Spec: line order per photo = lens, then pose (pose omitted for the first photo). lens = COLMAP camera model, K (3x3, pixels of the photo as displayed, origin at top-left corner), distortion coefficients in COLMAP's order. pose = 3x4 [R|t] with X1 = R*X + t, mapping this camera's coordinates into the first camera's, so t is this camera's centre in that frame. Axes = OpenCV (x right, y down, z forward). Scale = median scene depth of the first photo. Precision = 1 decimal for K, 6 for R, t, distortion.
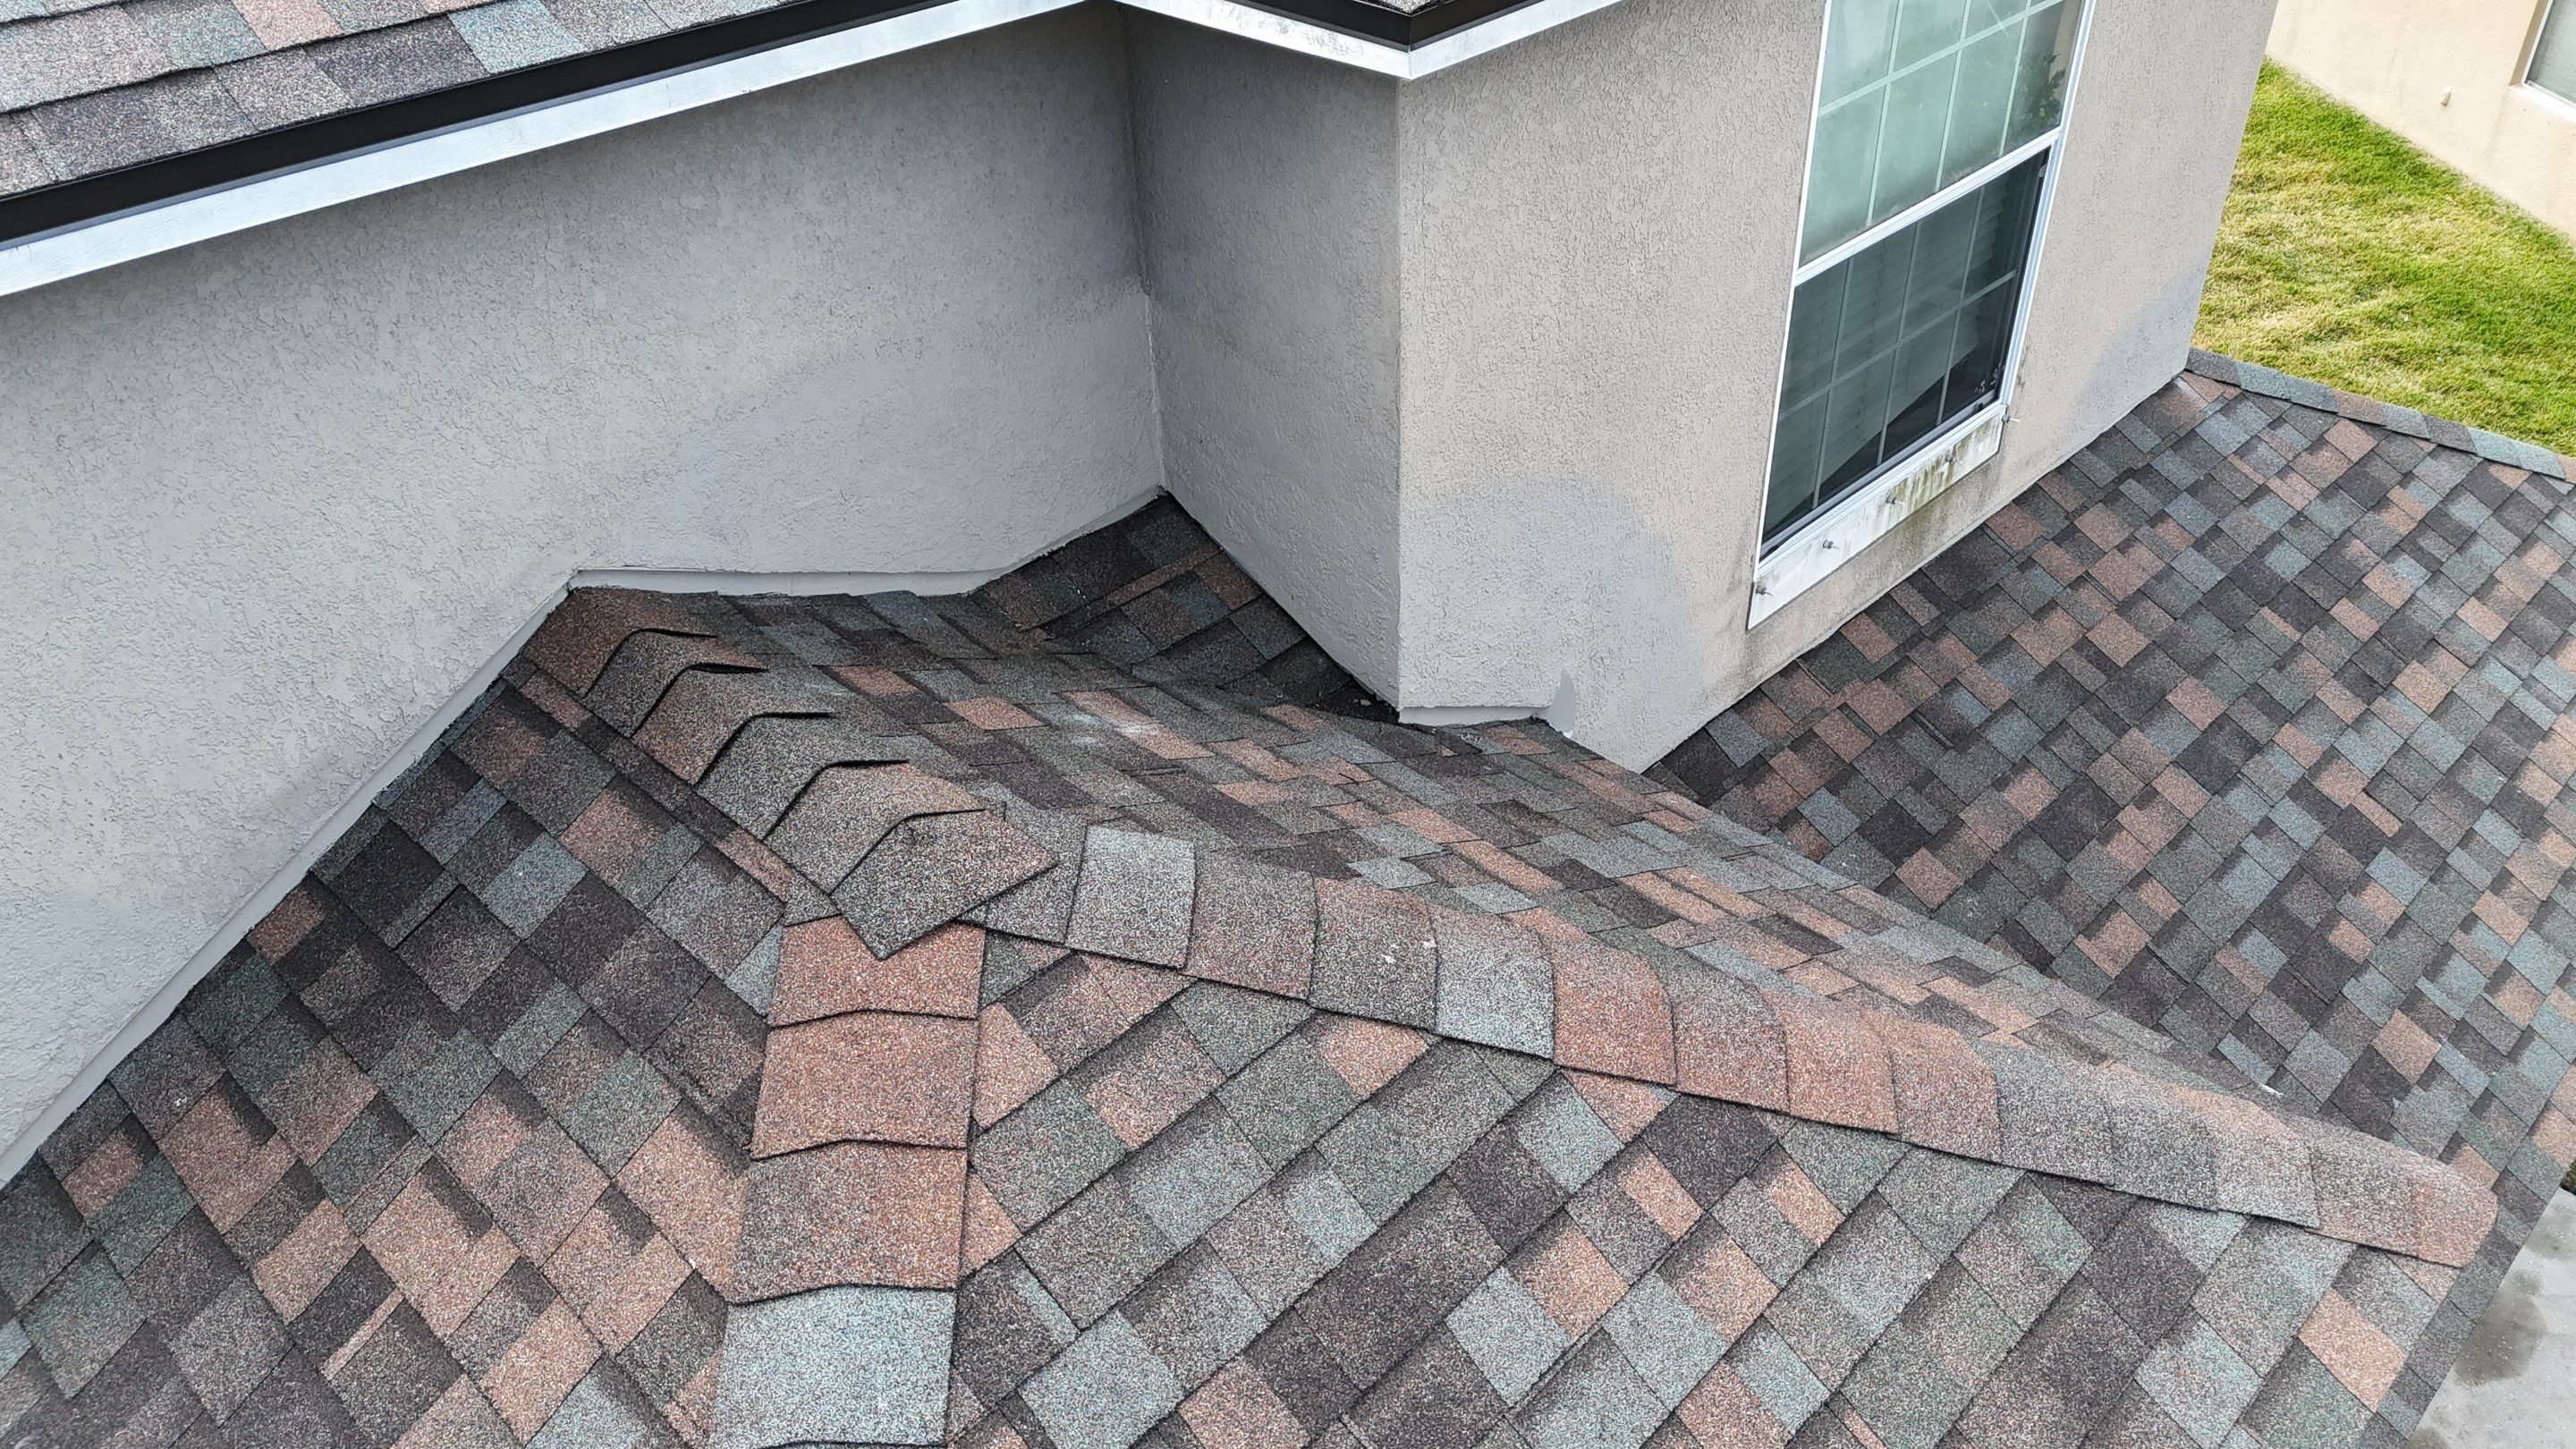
lens RADIAL K [[1883.2, 0, 1300.8], [0, 1883.2, 724.5], [0, 0, 1]] dist [0.092710, -0.100714]
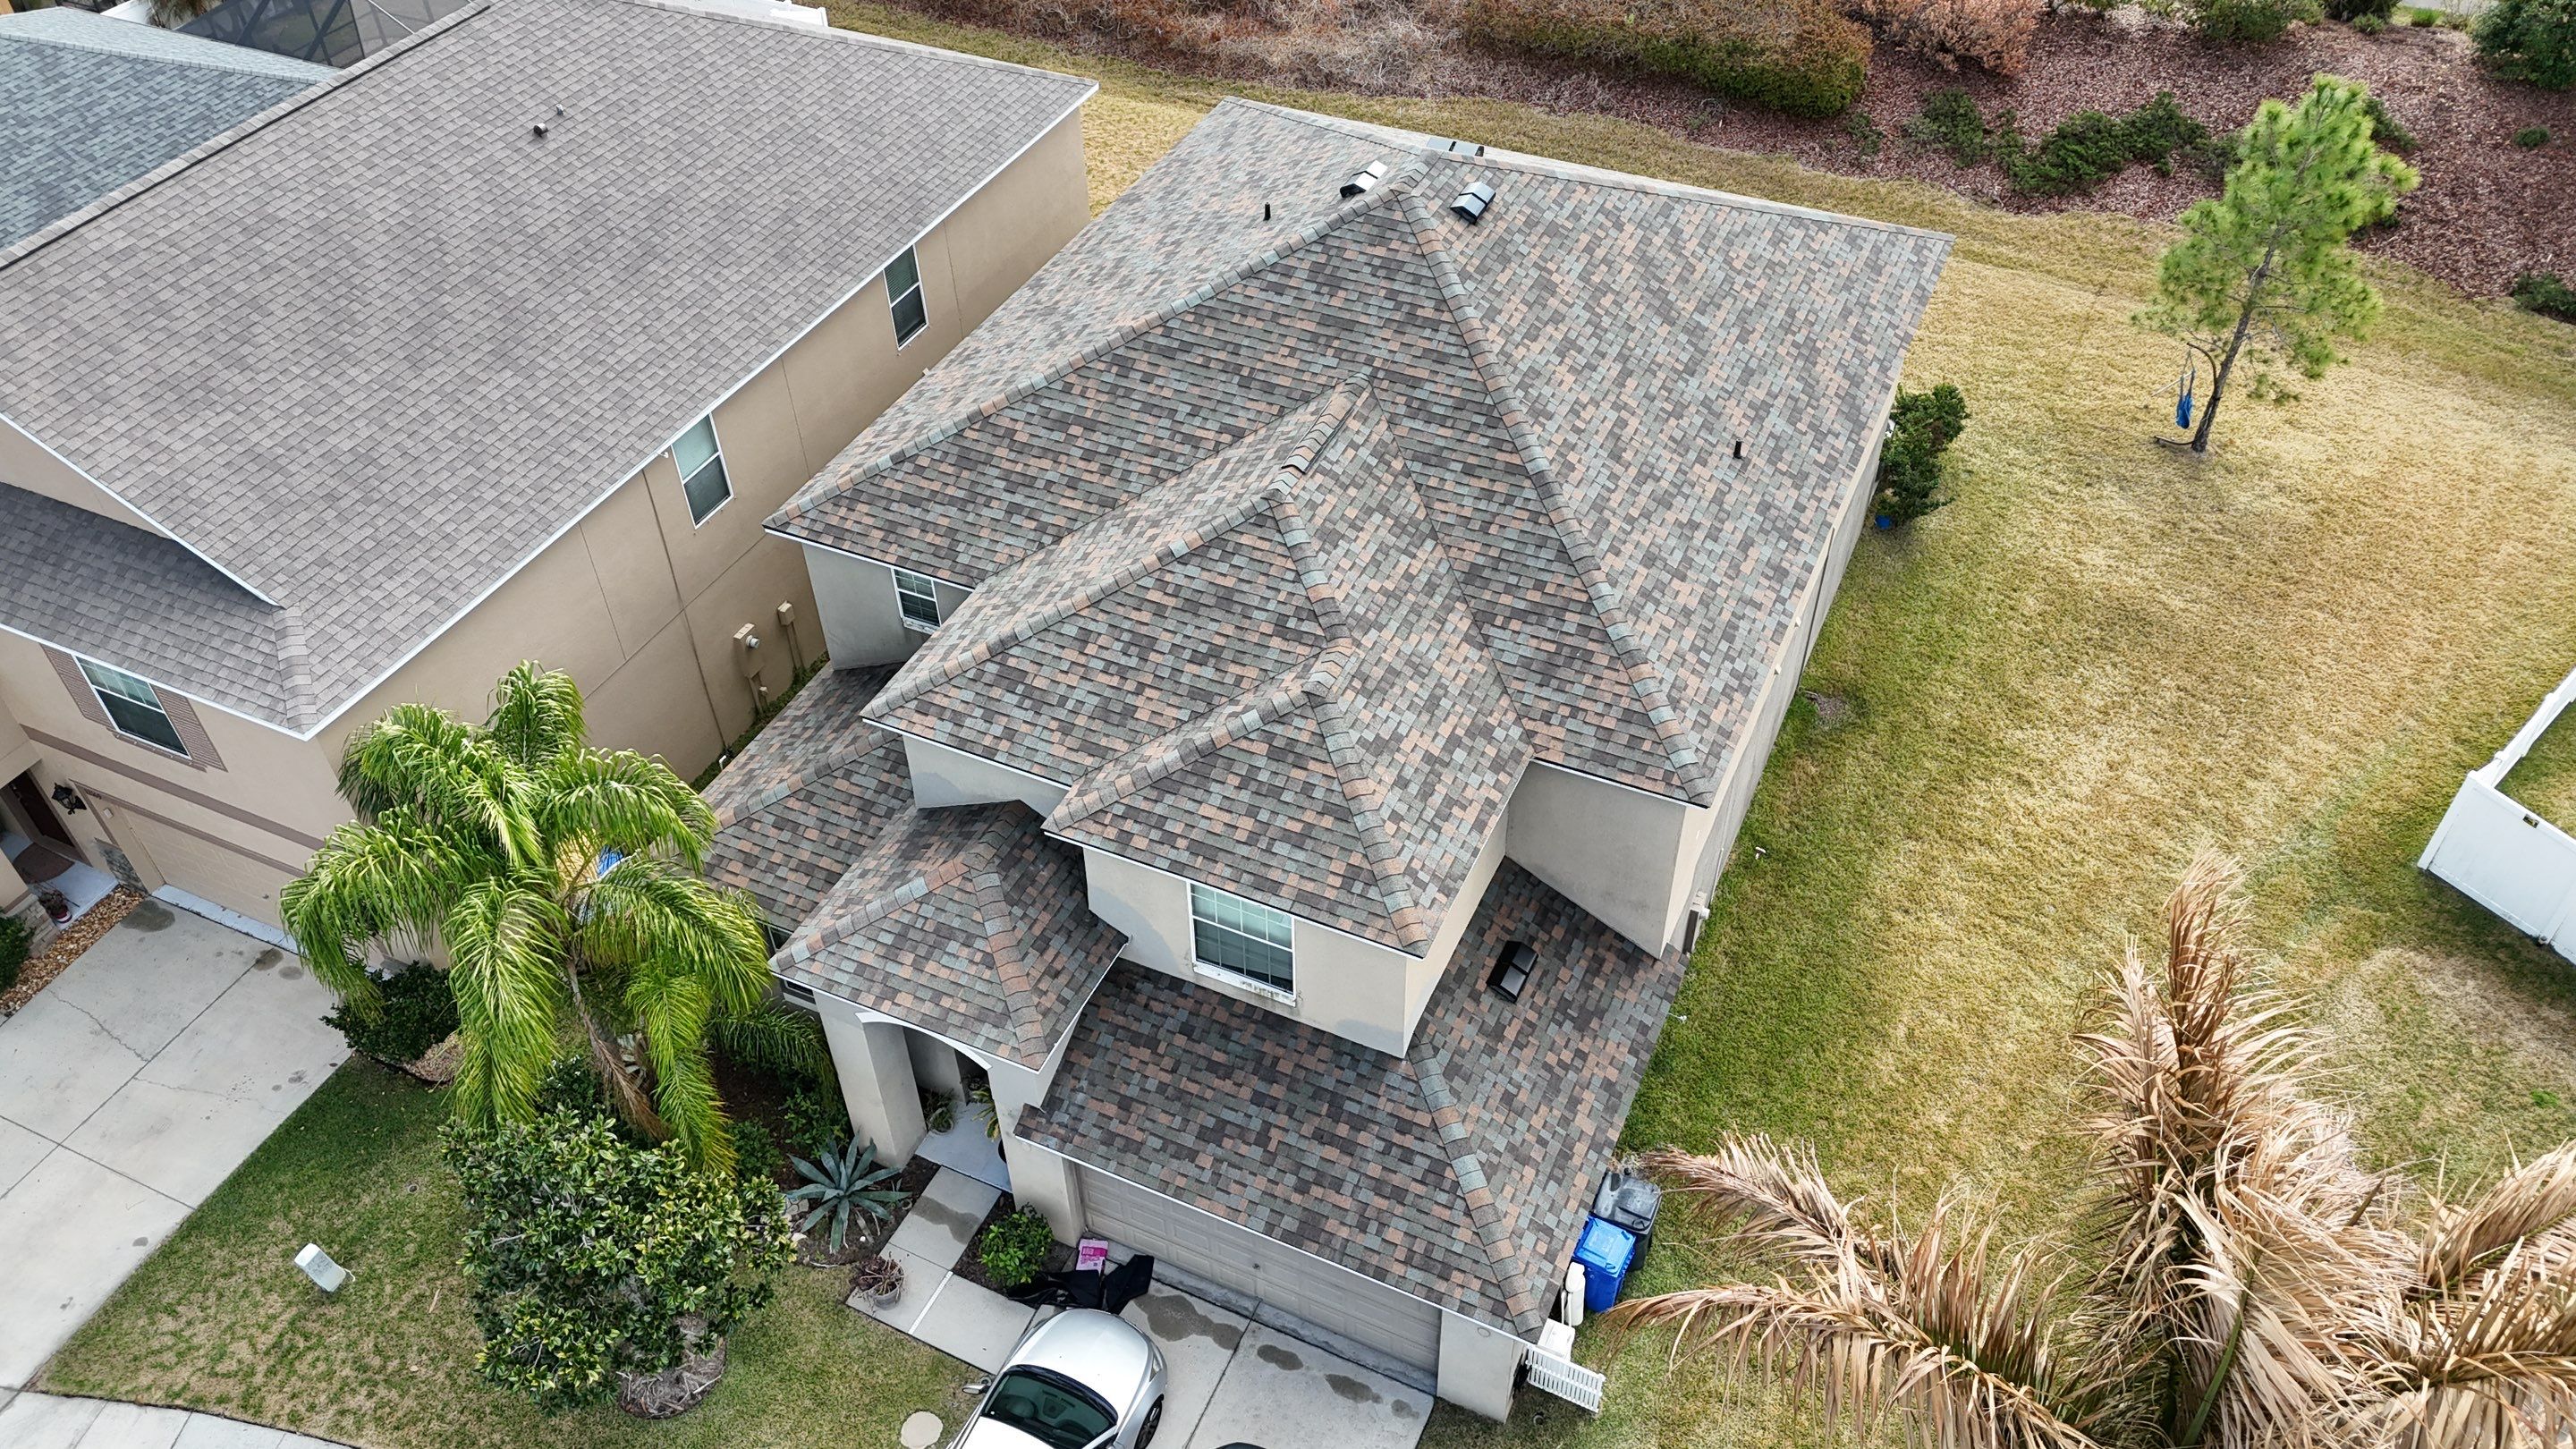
lens RADIAL K [[1870.9, 0, 1299.9], [0, 1870.9, 727.7], [0, 0, 1]] dist [0.195169, -0.517132]
pose [[0.345943, 0.662867, -0.664026, 3.949720], [-0.553298, 0.715697, 0.426191, -3.404927], [0.757749, 0.219966, 0.614354, -2.255894]]
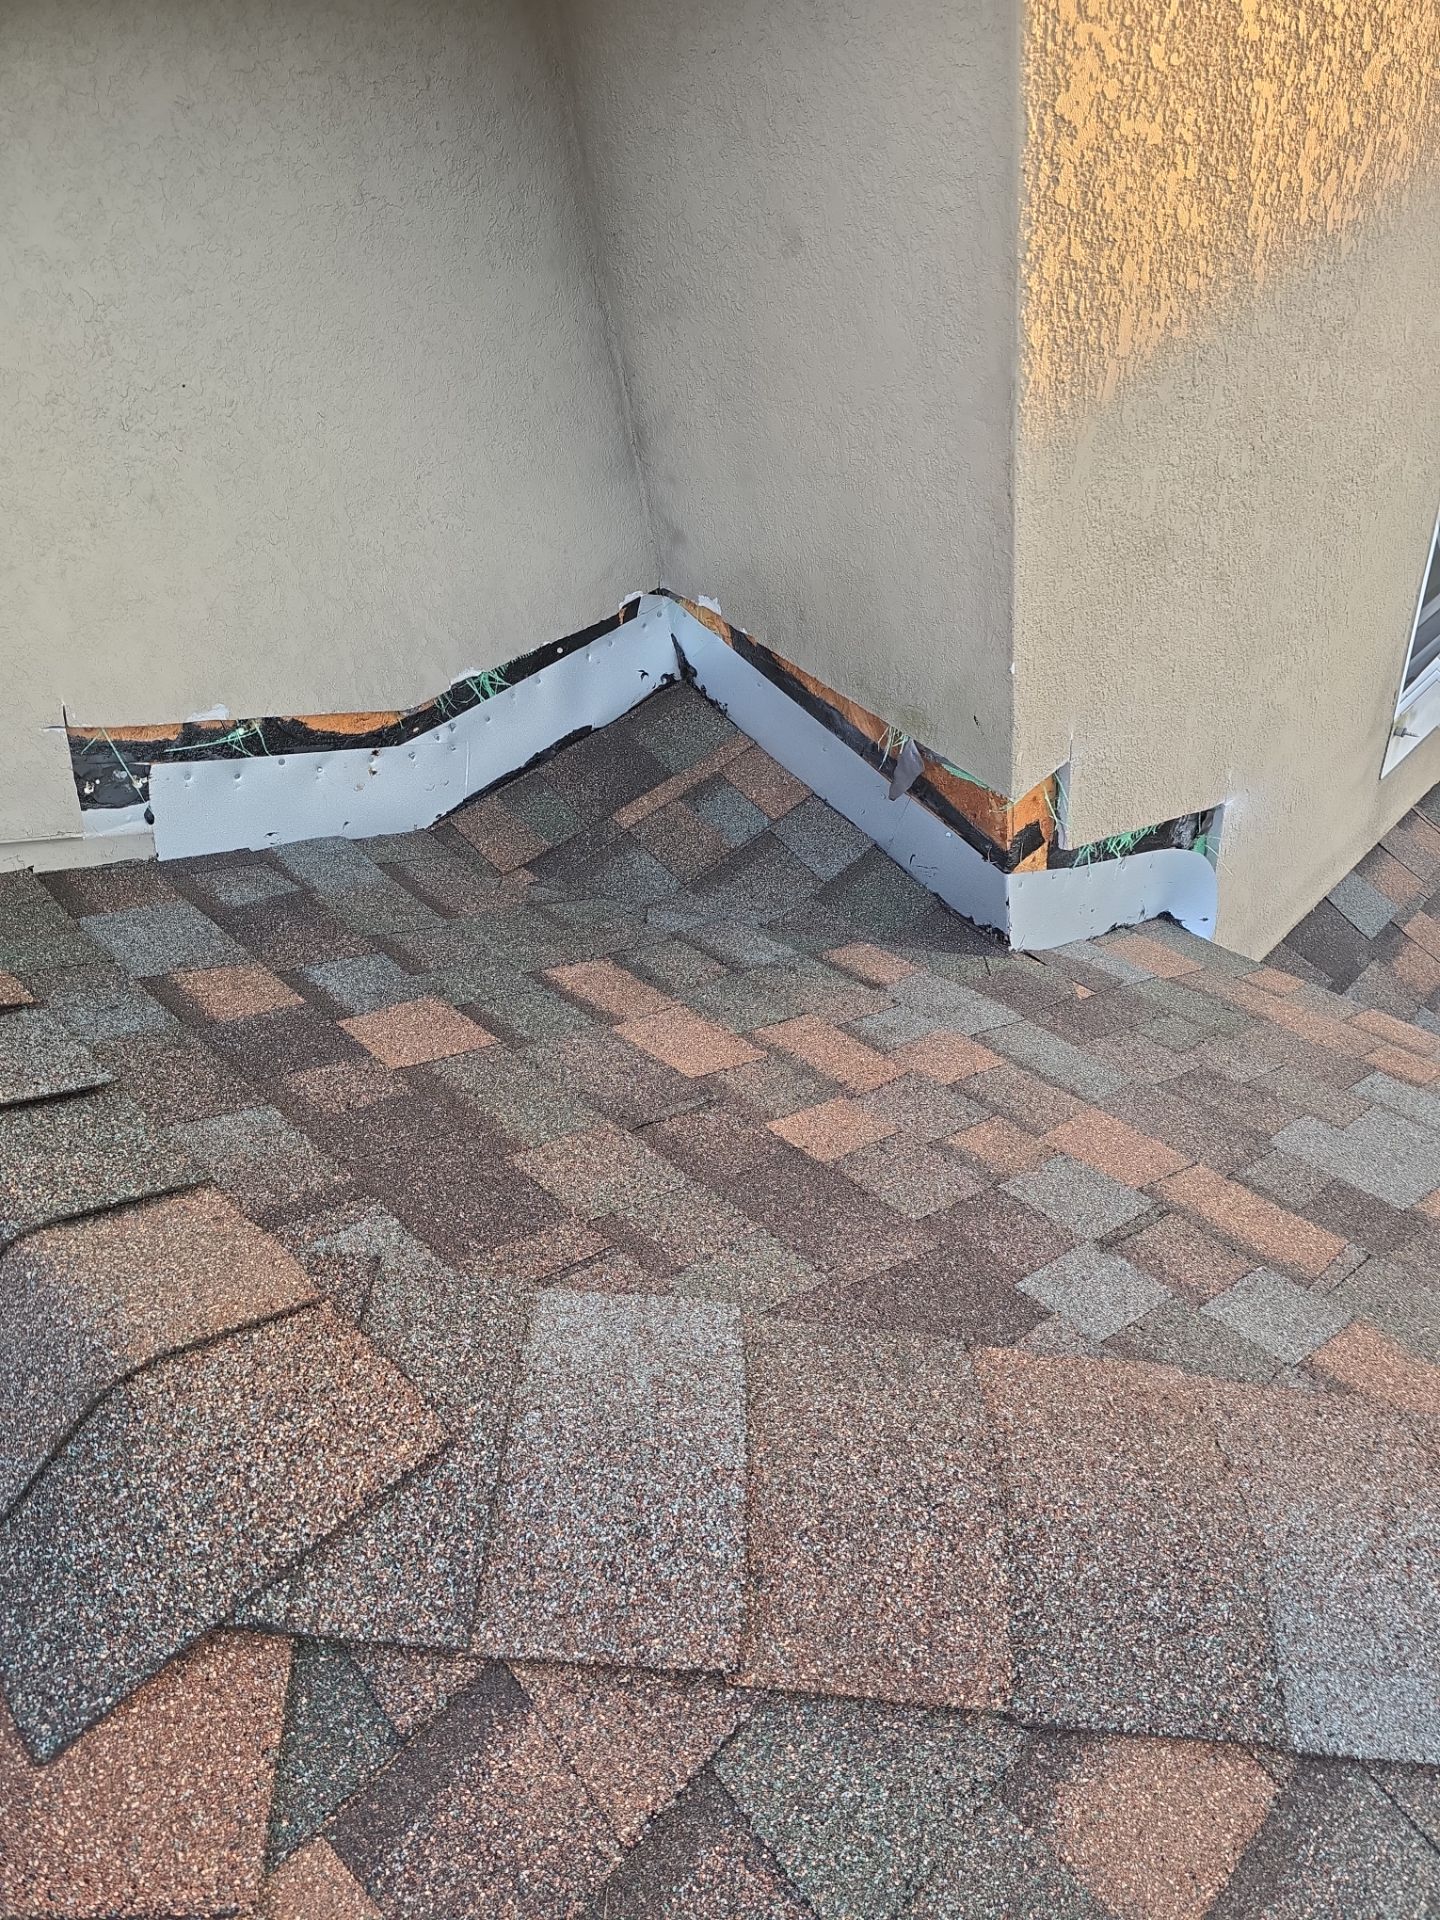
lens RADIAL K [[1319.8, 0, 699.2], [0, 1319.8, 962.1], [0, 0, 1]] dist [0.050466, -0.068419]
pose [[0.992385, -0.072052, -0.099907, -0.019782], [0.079301, 0.994349, 0.070586, -0.049287], [0.094256, -0.077971, 0.992490, 0.520795]]
